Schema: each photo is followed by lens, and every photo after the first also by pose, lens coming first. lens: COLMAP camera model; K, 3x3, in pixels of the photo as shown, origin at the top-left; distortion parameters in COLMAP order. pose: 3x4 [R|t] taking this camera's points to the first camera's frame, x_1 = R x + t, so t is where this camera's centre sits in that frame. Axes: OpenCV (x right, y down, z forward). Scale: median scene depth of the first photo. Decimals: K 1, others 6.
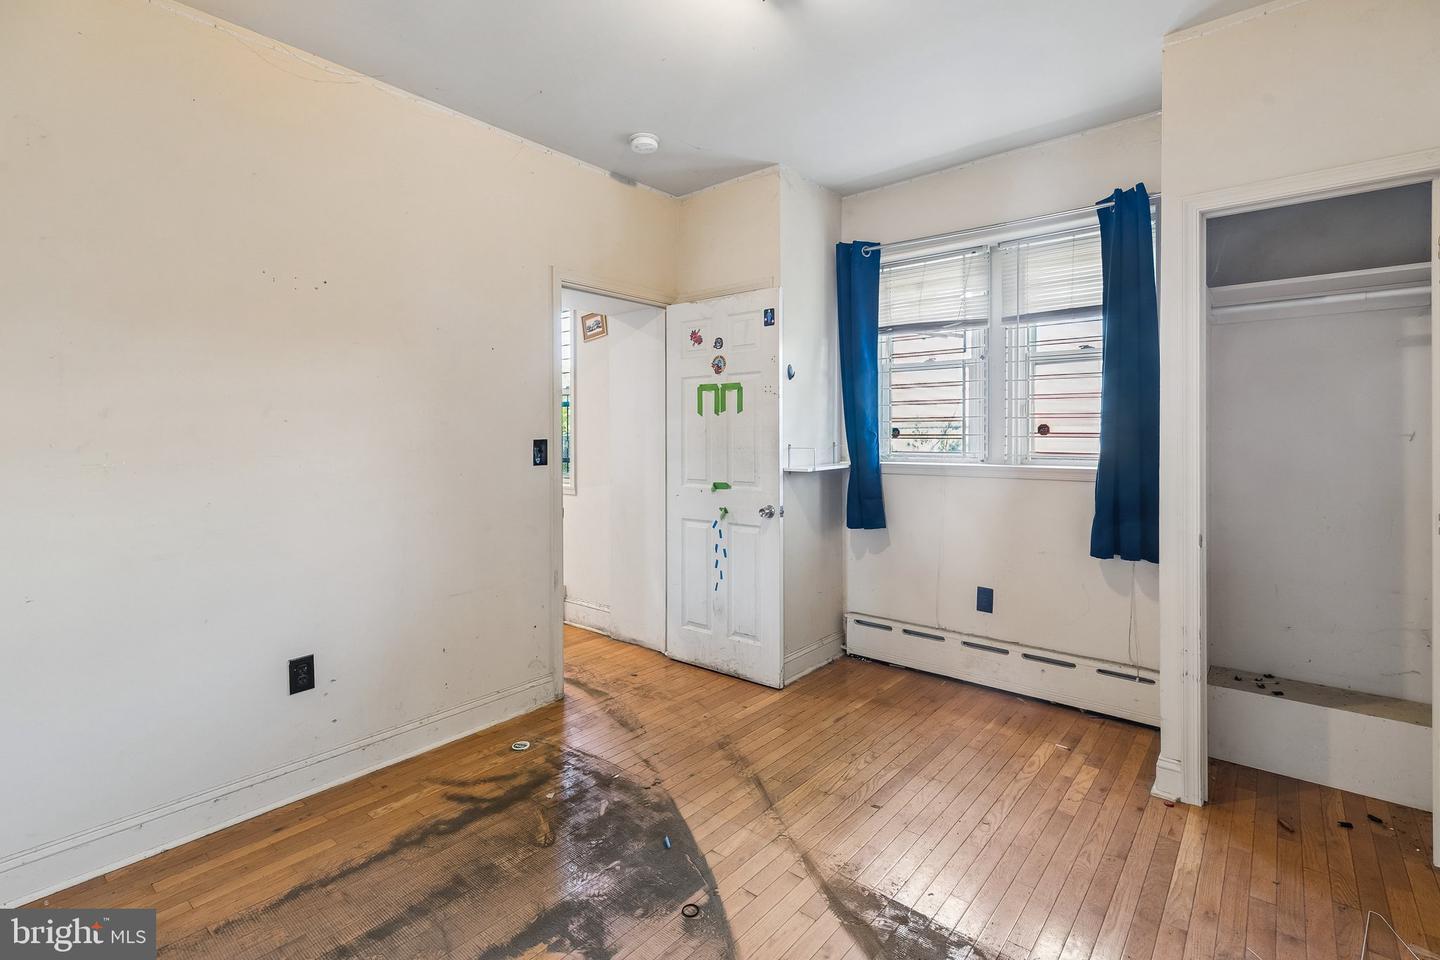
lens RADIAL K [[664.4, 0, 716.0], [0, 664.4, 432.1], [0, 0, 1]] dist [0.002847, 0.000216]
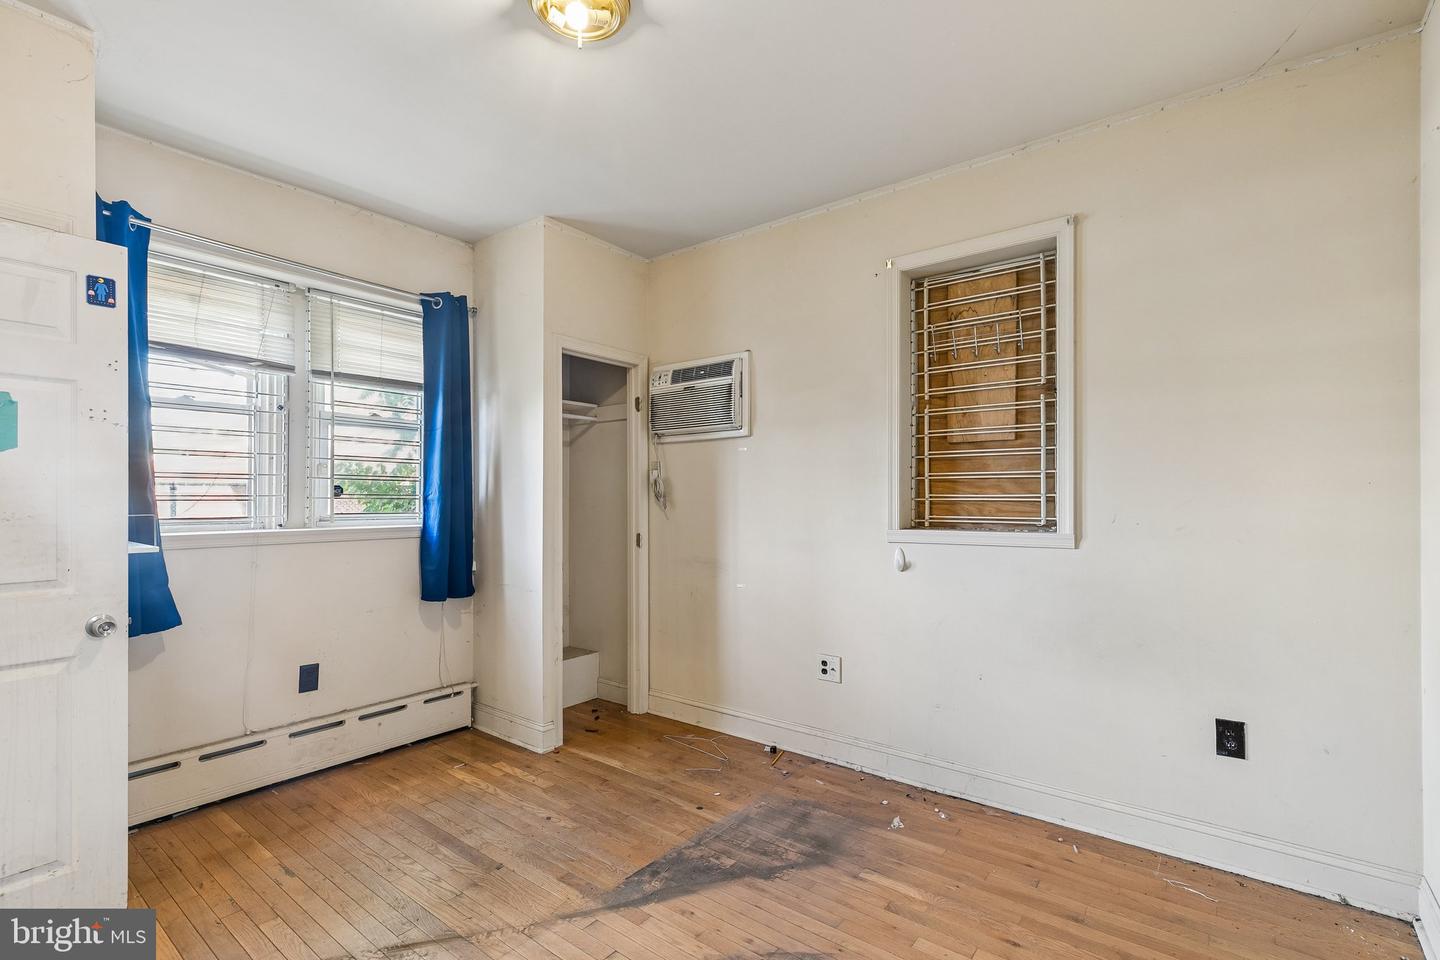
lens RADIAL K [[652.5, 0, 718.5], [0, 652.5, 486.0], [0, 0, 1]] dist [0.005480, -0.000321]
pose [[-0.041297, 0.020790, 0.998931, -0.664108], [-0.003133, 0.999776, -0.020937, 0.010370], [-0.999142, -0.003995, -0.041222, 0.622430]]
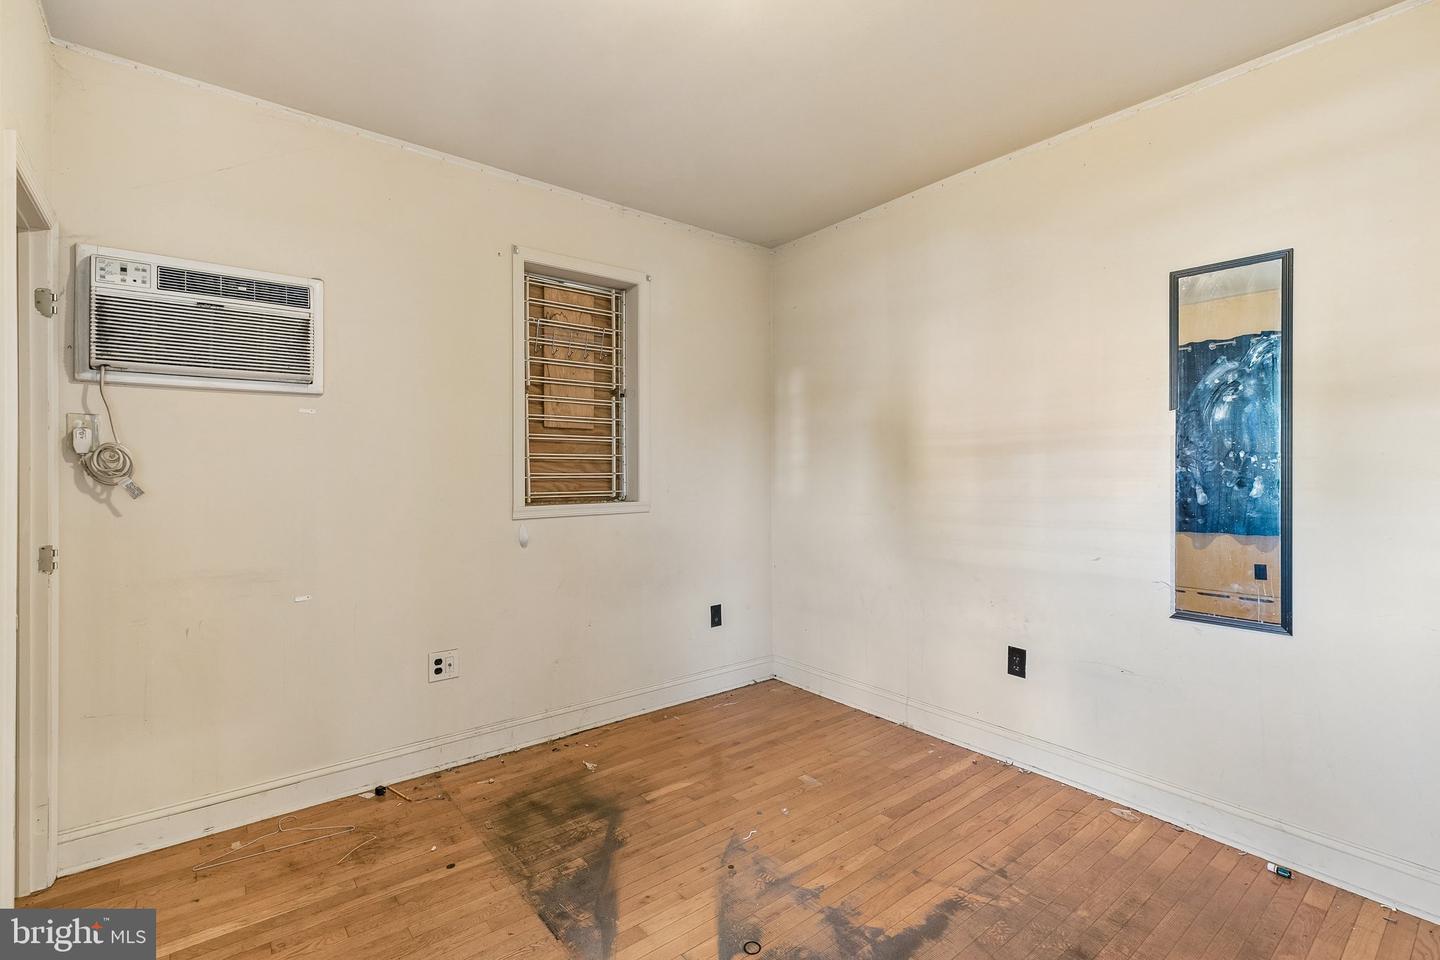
lens RADIAL K [[655.9, 0, 714.3], [0, 655.9, 459.1], [0, 0, 1]] dist [0.001923, -0.000076]
pose [[-0.980590, 0.010410, 0.195793, -0.124337], [0.005600, 0.999669, -0.025103, 0.006602], [-0.195989, -0.023519, -0.980324, 1.353673]]
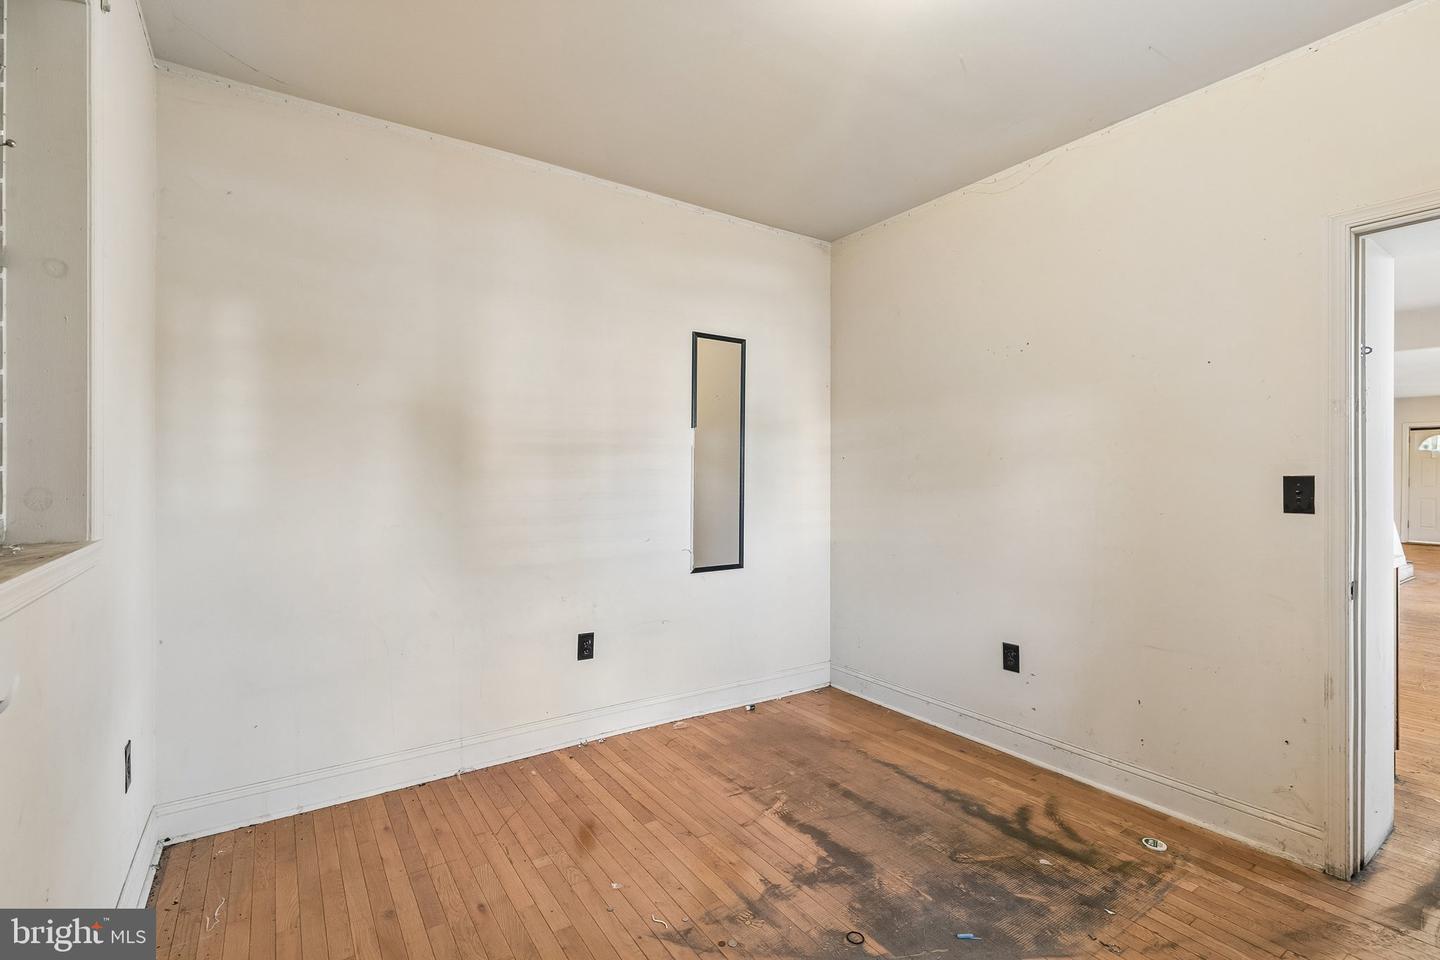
lens RADIAL K [[652.5, 0, 718.5], [0, 652.5, 486.0], [0, 0, 1]] dist [0.005480, -0.000321]
pose [[-0.264475, 0.027040, -0.964013, 0.653661], [0.004818, 0.999631, 0.026717, 0.000096], [0.964381, 0.002422, -0.264507, 0.719957]]
